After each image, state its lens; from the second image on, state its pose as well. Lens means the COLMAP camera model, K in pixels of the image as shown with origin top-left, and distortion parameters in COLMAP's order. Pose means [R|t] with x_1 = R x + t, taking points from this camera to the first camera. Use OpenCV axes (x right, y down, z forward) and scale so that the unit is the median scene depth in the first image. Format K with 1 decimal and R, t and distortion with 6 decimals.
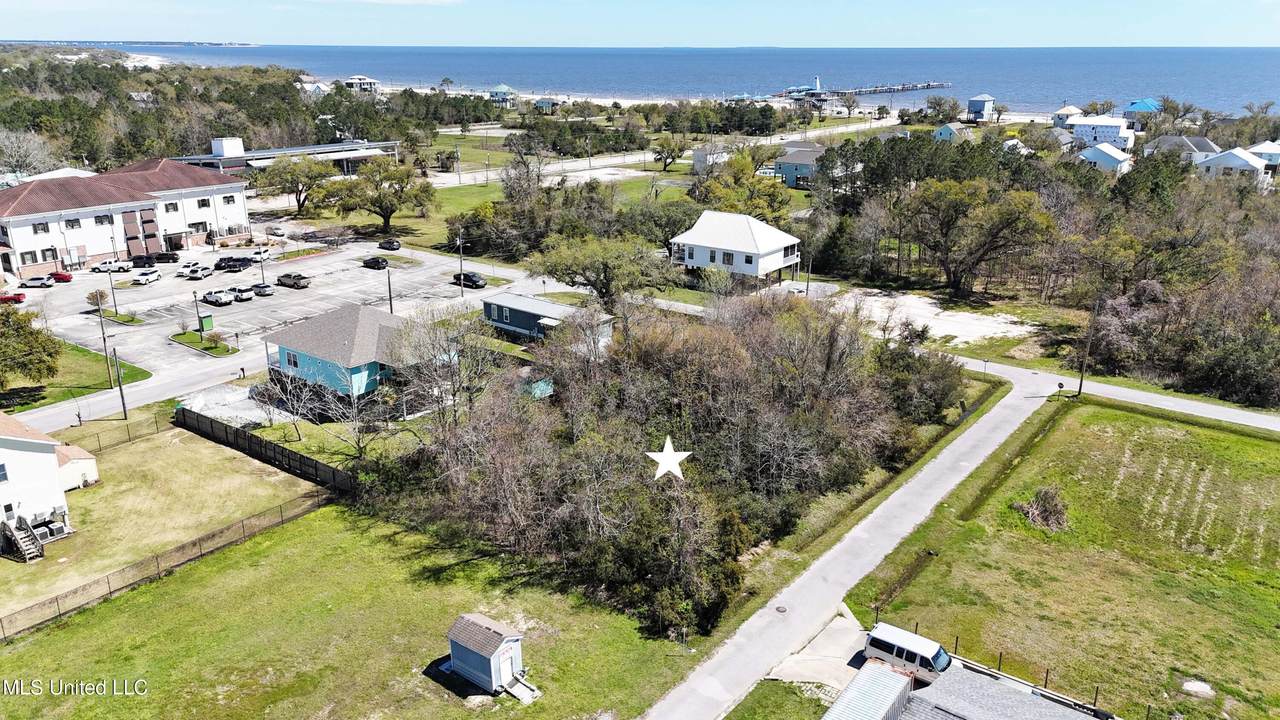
lens RADIAL K [[939.1, 0, 640.0], [0, 939.1, 360.0], [0, 0, 1]] dist [0.073229, -0.080179]
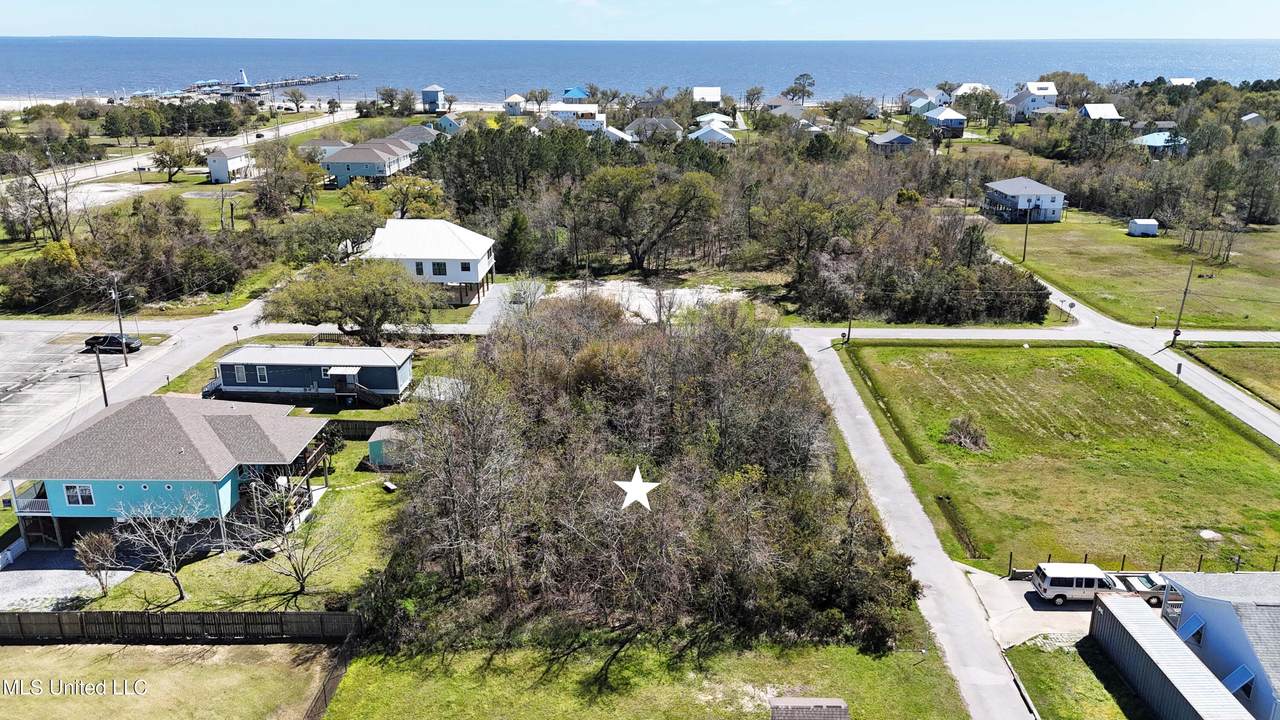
lens RADIAL K [[939.1, 0, 640.0], [0, 939.1, 360.0], [0, 0, 1]] dist [0.073229, -0.080179]
pose [[0.810924, -0.190796, 0.553172, -0.303706], [0.186178, 0.980350, 0.065208, -0.049304], [-0.554744, 0.050110, 0.830511, 0.148935]]
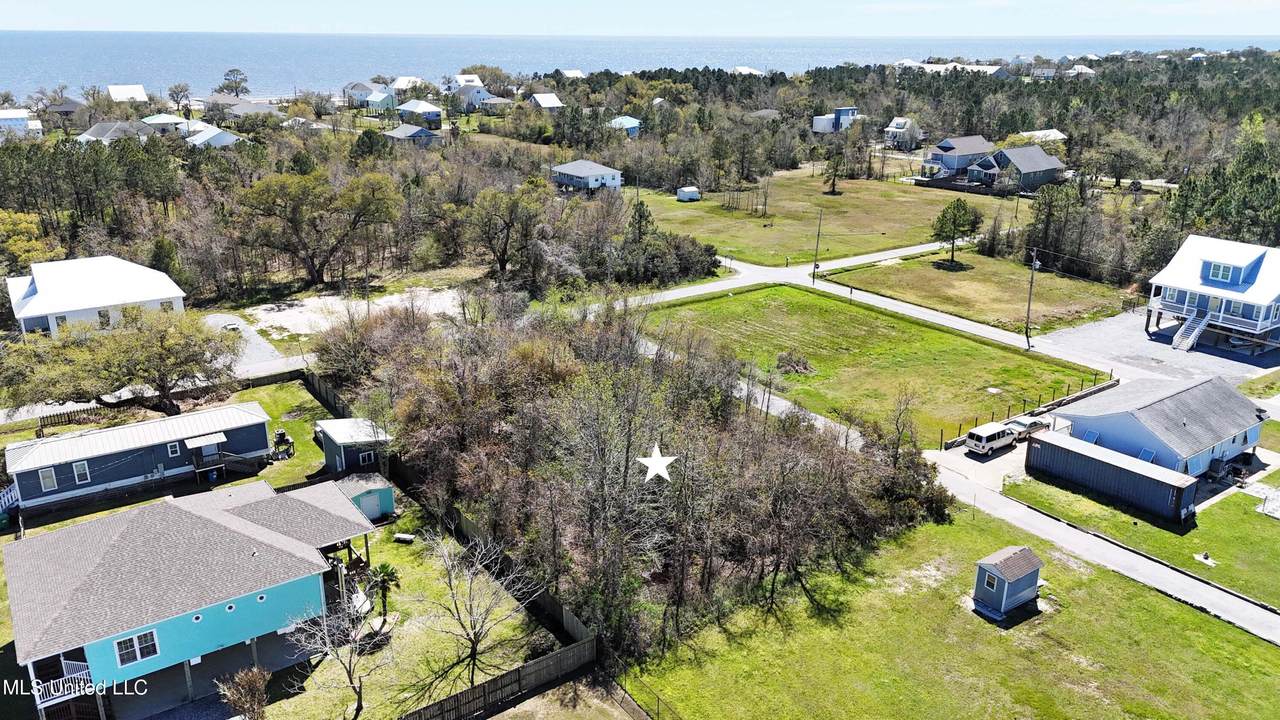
lens RADIAL K [[939.1, 0, 640.0], [0, 939.1, 360.0], [0, 0, 1]] dist [0.073229, -0.080179]
pose [[0.305327, -0.313697, 0.899094, -0.531940], [0.298850, 0.928045, 0.222310, -0.136321], [-0.904137, 0.200816, 0.377105, 0.395168]]
